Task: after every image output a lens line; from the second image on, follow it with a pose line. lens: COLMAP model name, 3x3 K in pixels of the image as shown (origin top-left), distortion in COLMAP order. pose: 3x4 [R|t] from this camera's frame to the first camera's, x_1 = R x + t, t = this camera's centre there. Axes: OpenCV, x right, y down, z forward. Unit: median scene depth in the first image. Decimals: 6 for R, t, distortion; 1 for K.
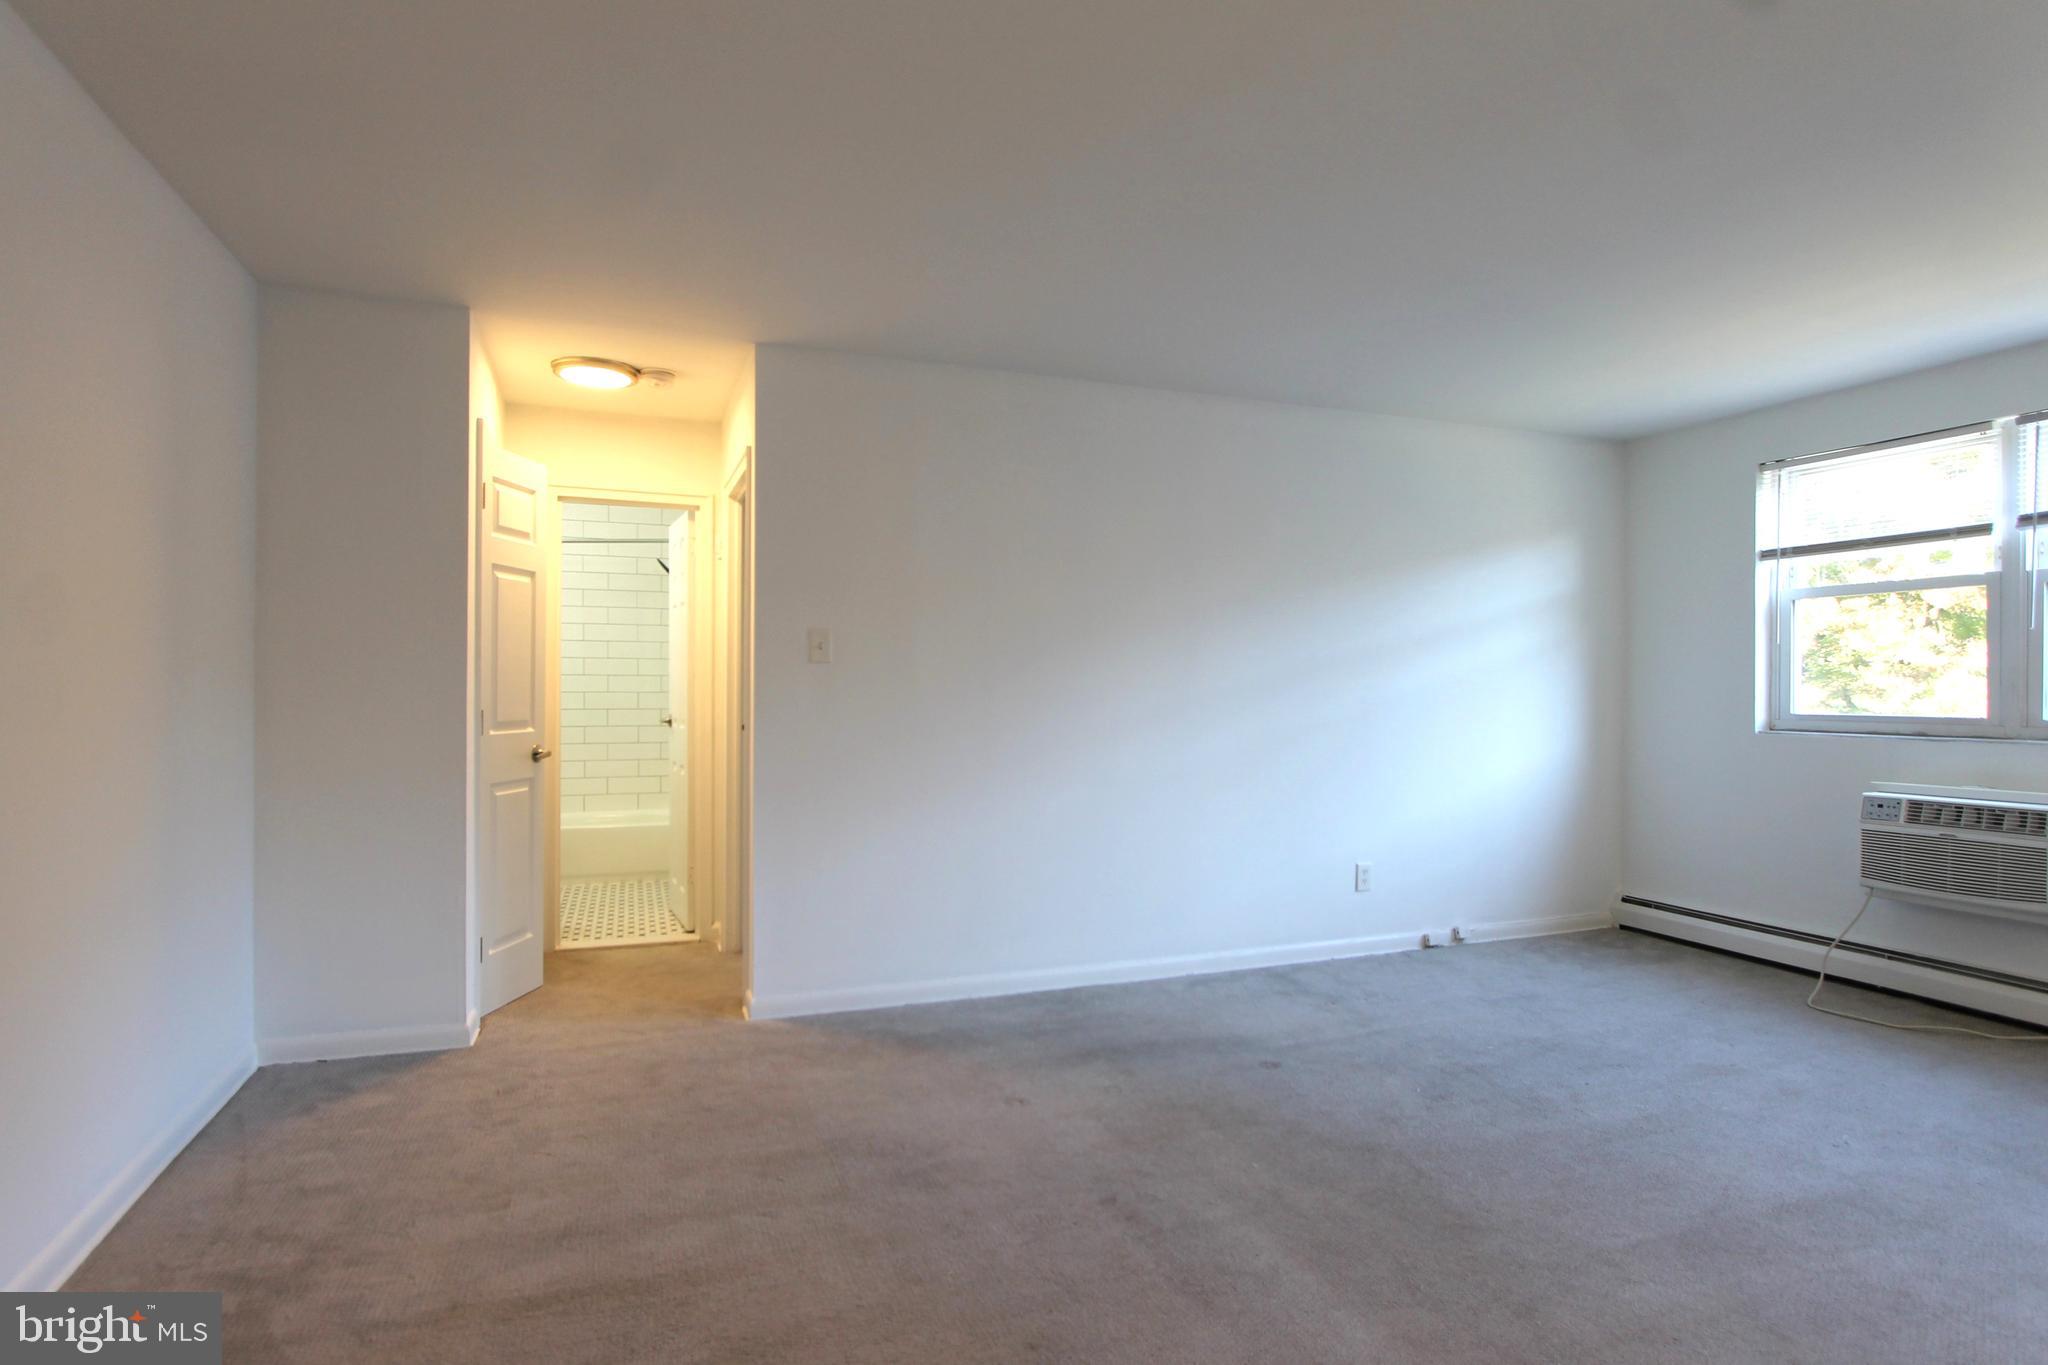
lens RADIAL K [[1049.4, 0, 1014.5], [0, 1049.4, 692.0], [0, 0, 1]] dist [-0.017759, -0.000094]
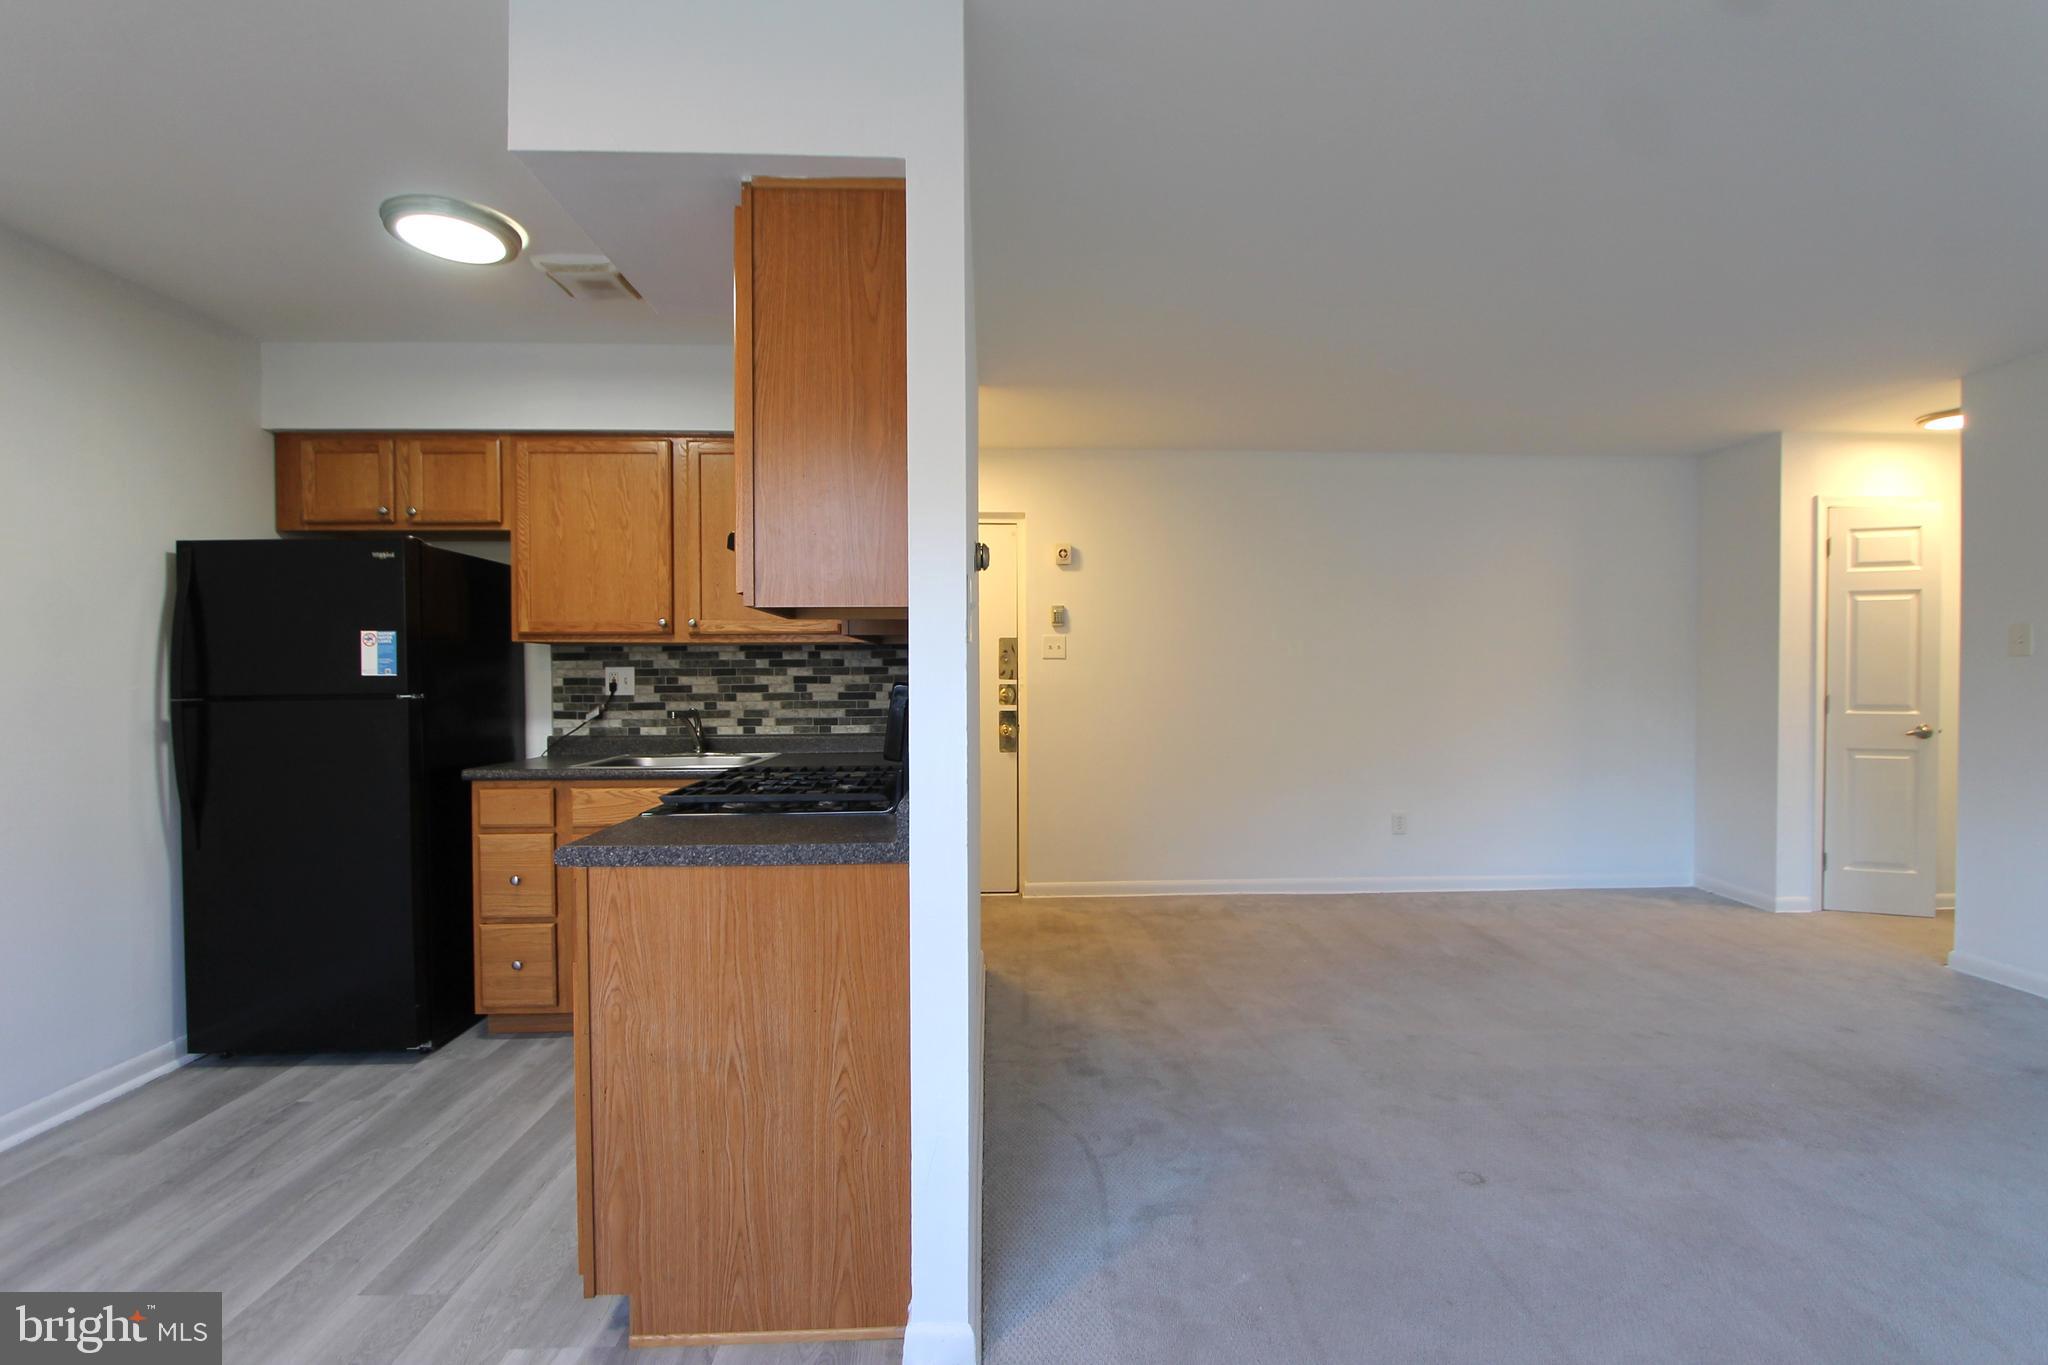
lens RADIAL K [[964.5, 0, 1067.2], [0, 964.5, 684.2], [0, 0, 1]] dist [-0.012246, 0.000403]
pose [[-0.318681, 0.003740, -0.947855, 0.857305], [-0.004251, 0.999977, 0.005375, -0.000505], [0.947853, 0.005742, -0.318657, 0.332440]]
